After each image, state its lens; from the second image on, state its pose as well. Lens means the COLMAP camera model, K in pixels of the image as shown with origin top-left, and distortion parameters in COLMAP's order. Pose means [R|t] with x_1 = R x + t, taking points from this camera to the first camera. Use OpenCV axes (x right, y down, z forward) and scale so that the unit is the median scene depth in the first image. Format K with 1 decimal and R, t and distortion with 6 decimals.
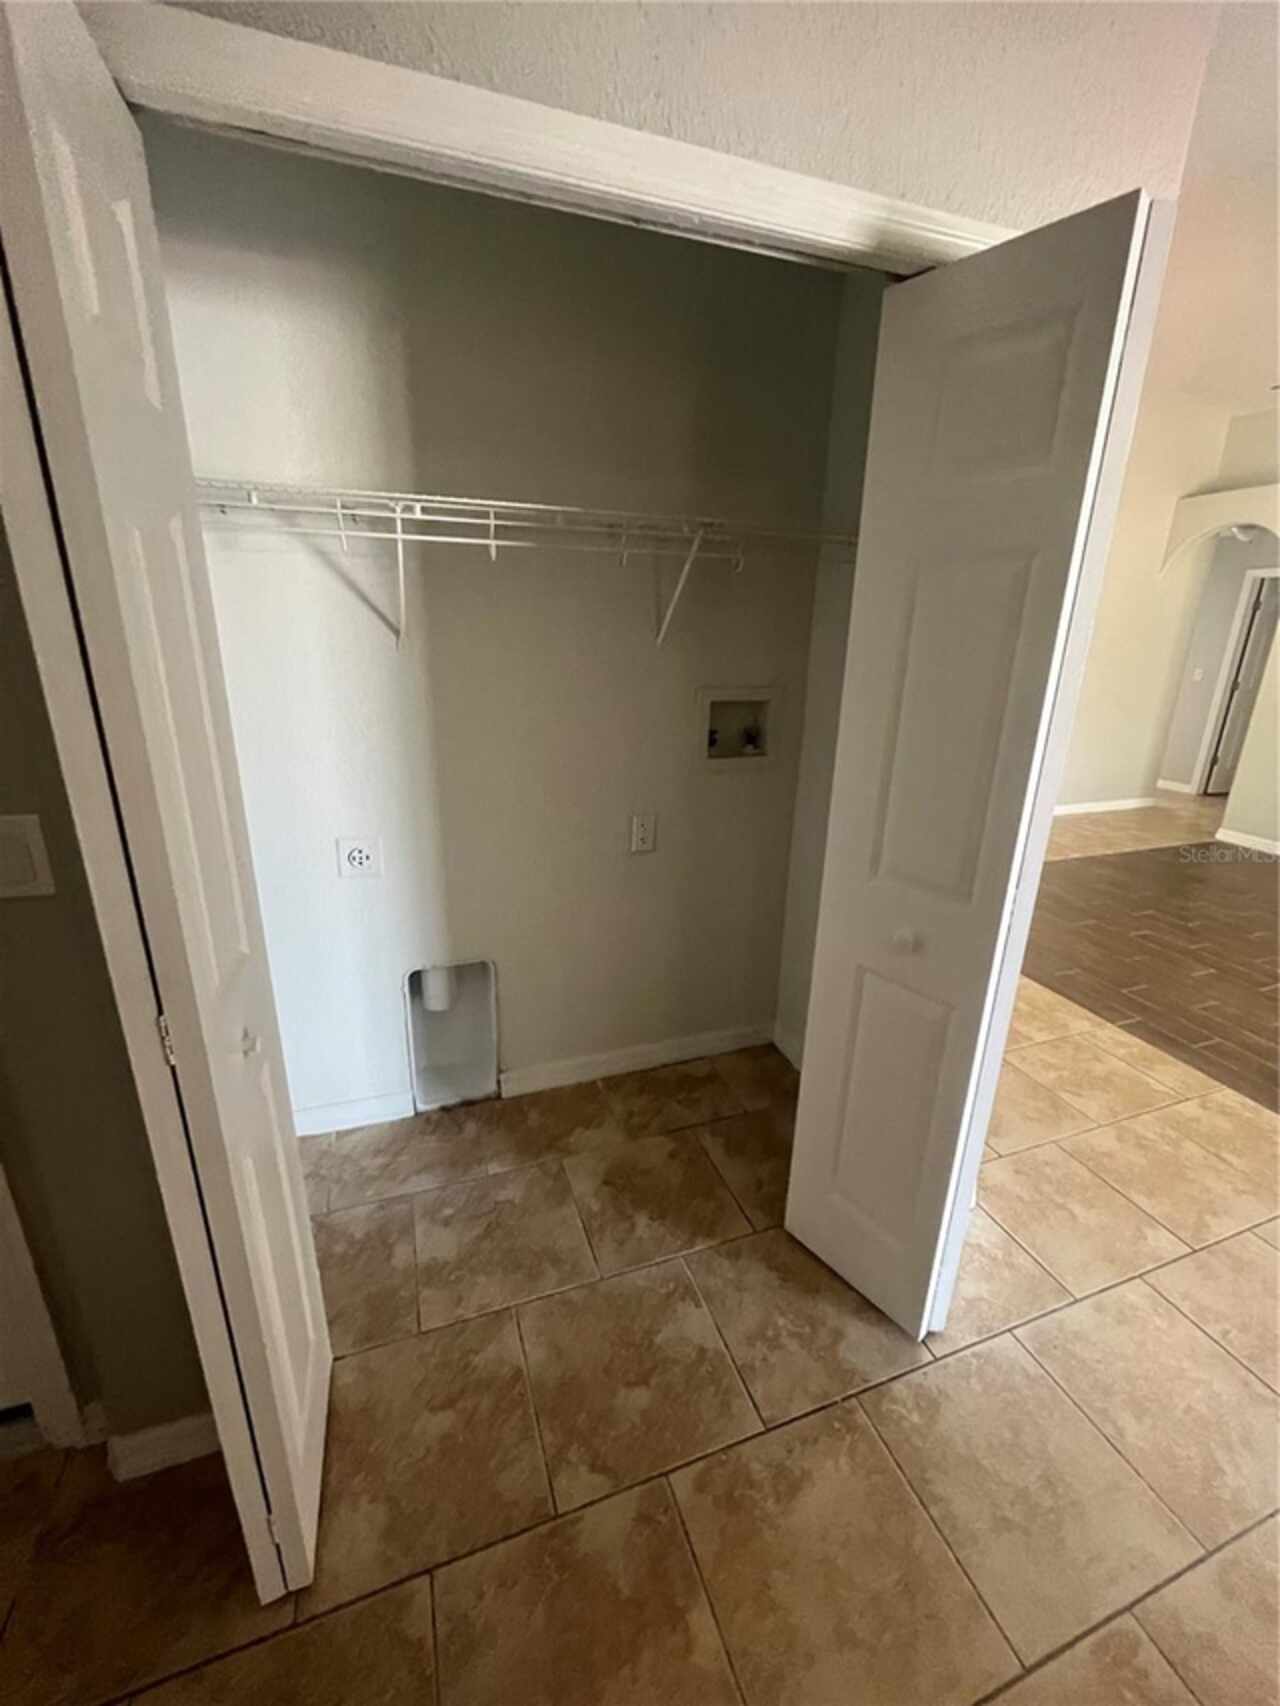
lens RADIAL K [[687.0, 0, 635.7], [0, 687.0, 842.4], [0, 0, 1]] dist [-0.007989, -0.000254]
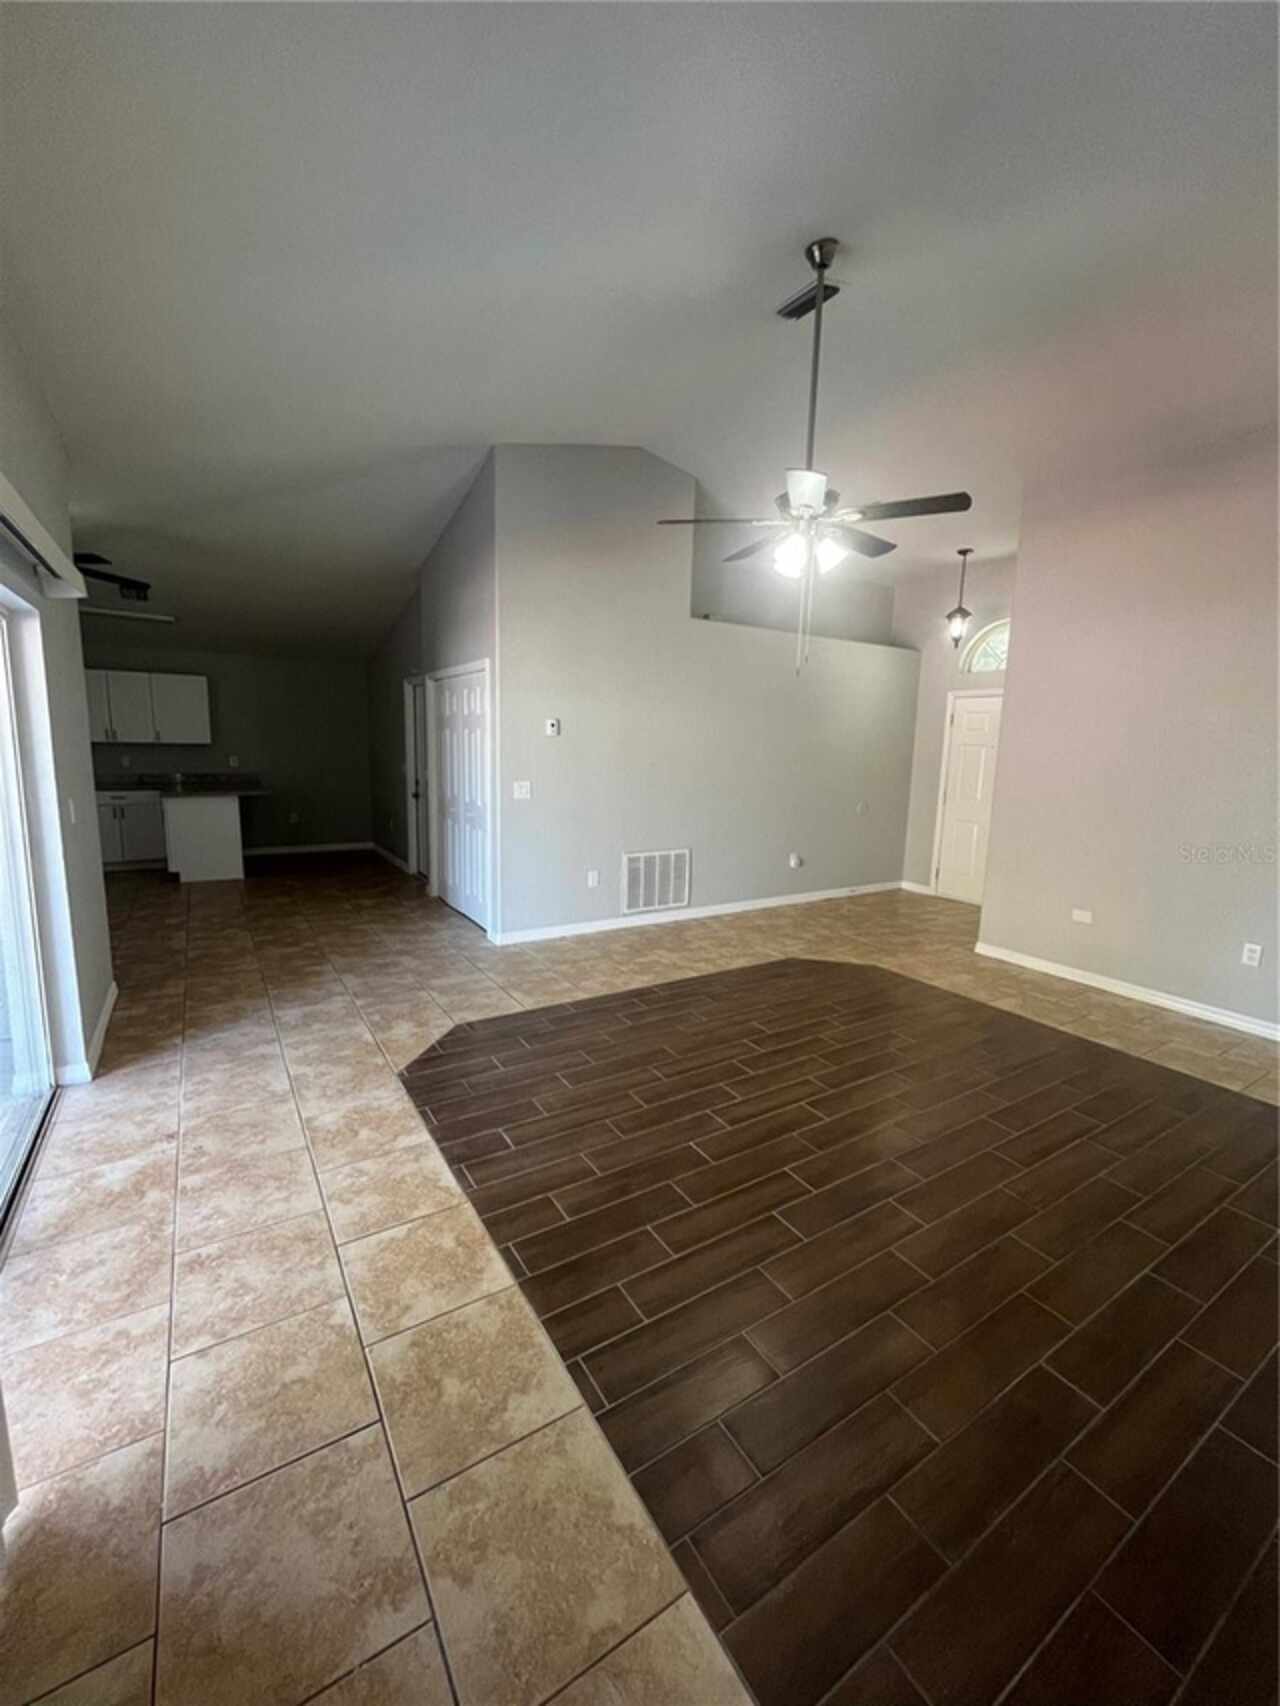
lens RADIAL K [[687.0, 0, 633.5], [0, 687.0, 847.2], [0, 0, 1]] dist [-0.007989, -0.000254]
pose [[0.213051, 0.139057, -0.967095, 4.803602], [-0.304774, 0.949890, 0.069442, -0.303198], [0.928290, 0.279950, 0.244756, 1.071851]]
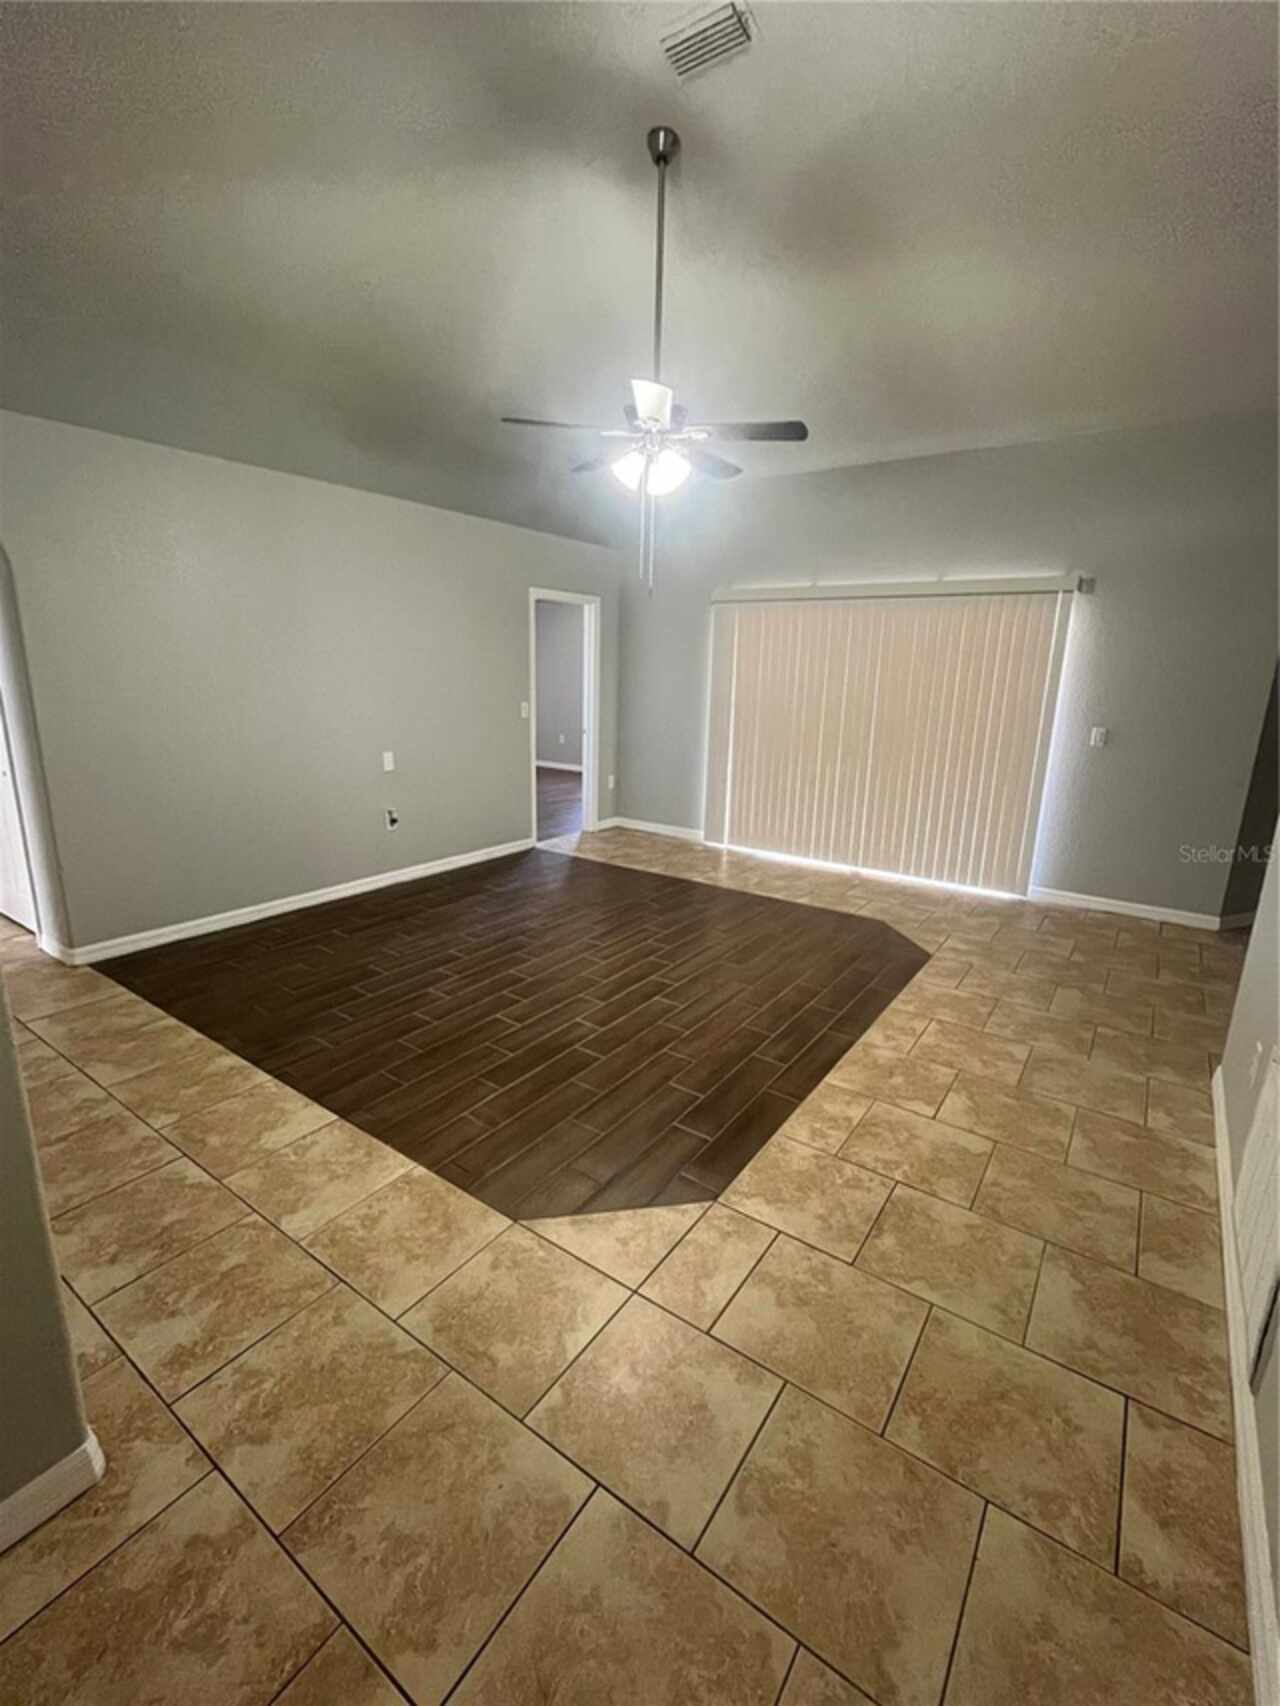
lens RADIAL K [[747.7, 0, 639.9], [0, 747.7, 855.6], [0, 0, 1]] dist [0.001544, -0.000428]
pose [[-0.579341, -0.233627, 0.780886, 0.114206], [0.201828, 0.887089, 0.415138, -1.192735], [-0.789702, 0.398111, -0.466774, 3.734515]]
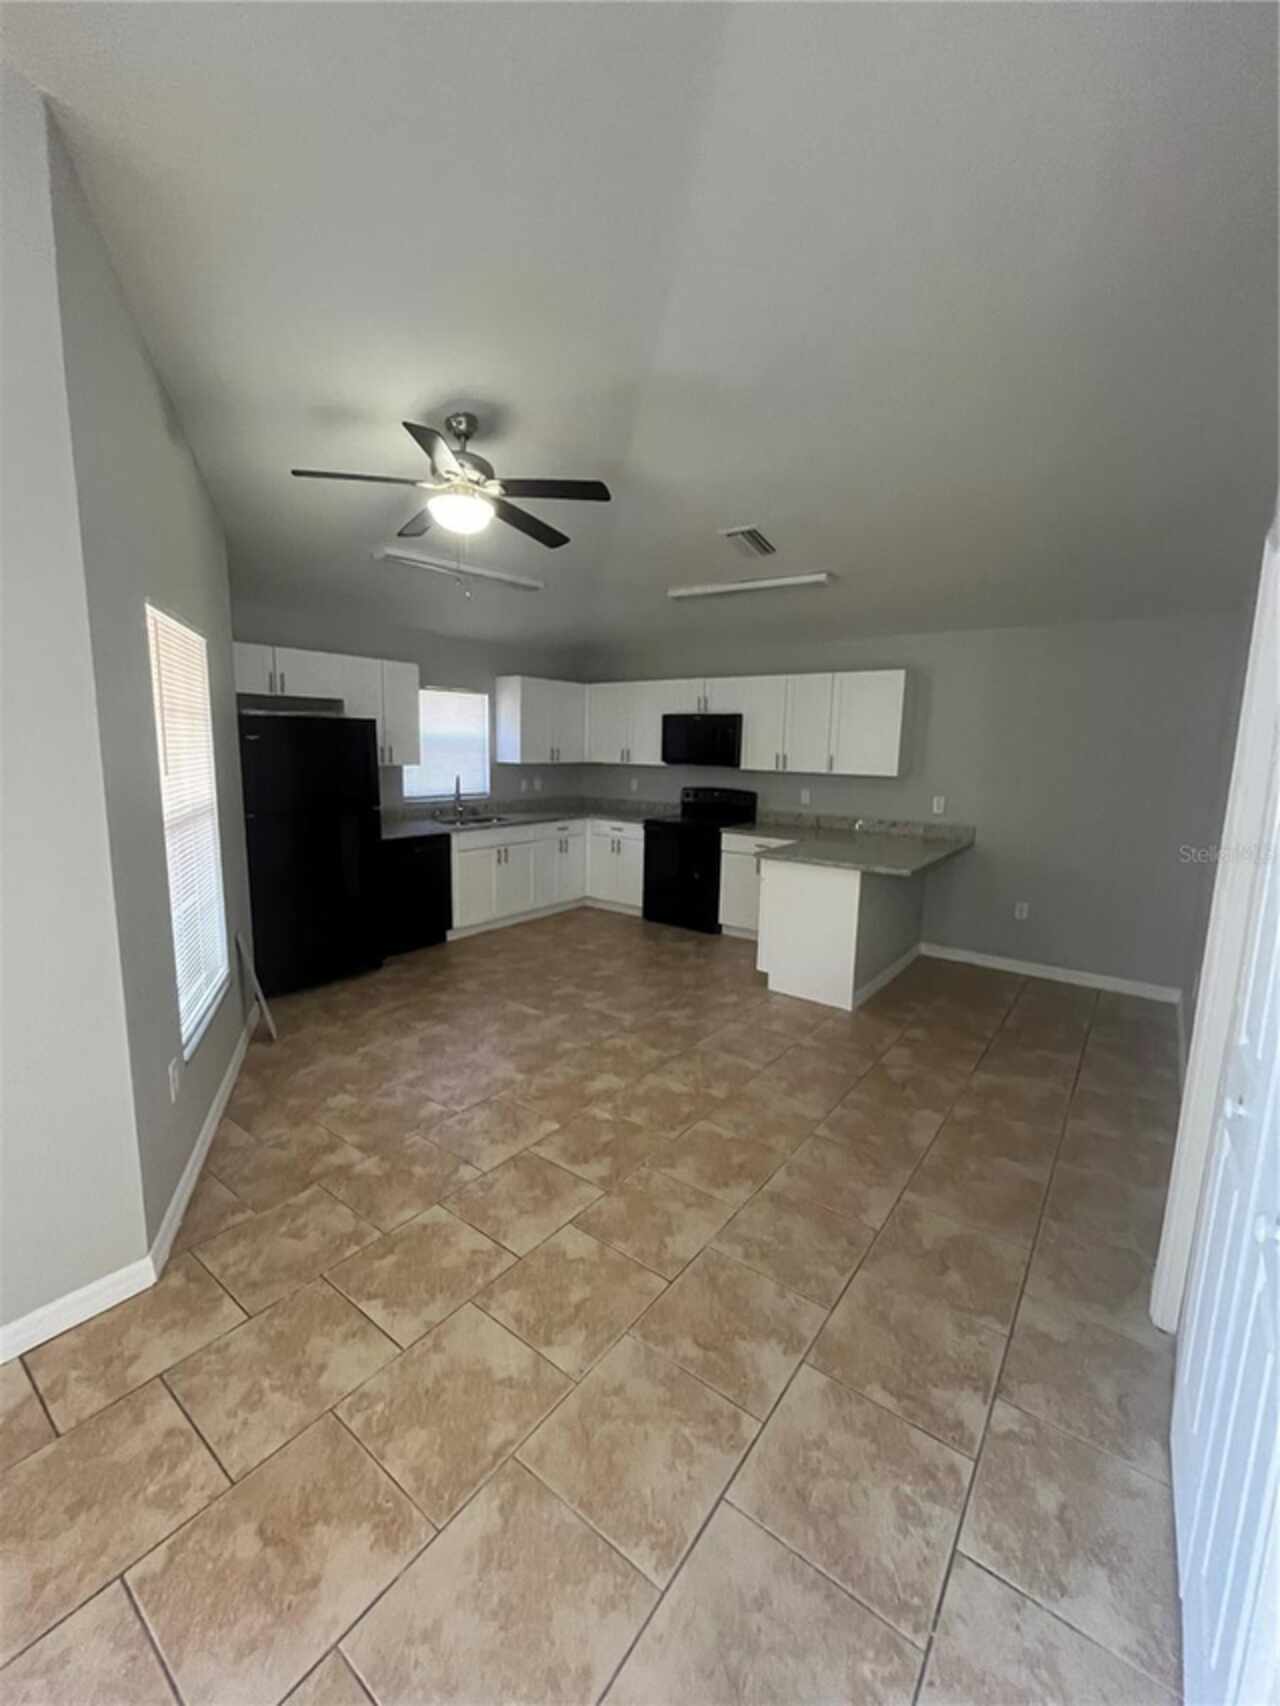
lens RADIAL K [[687.0, 0, 640.0], [0, 687.0, 851.0], [0, 0, 1]] dist [-0.007989, -0.000254]
pose [[-0.836085, 0.050175, -0.546301, 1.159947], [-0.191564, 0.906424, 0.376430, -0.409172], [0.514067, 0.419379, -0.748235, 1.143925]]
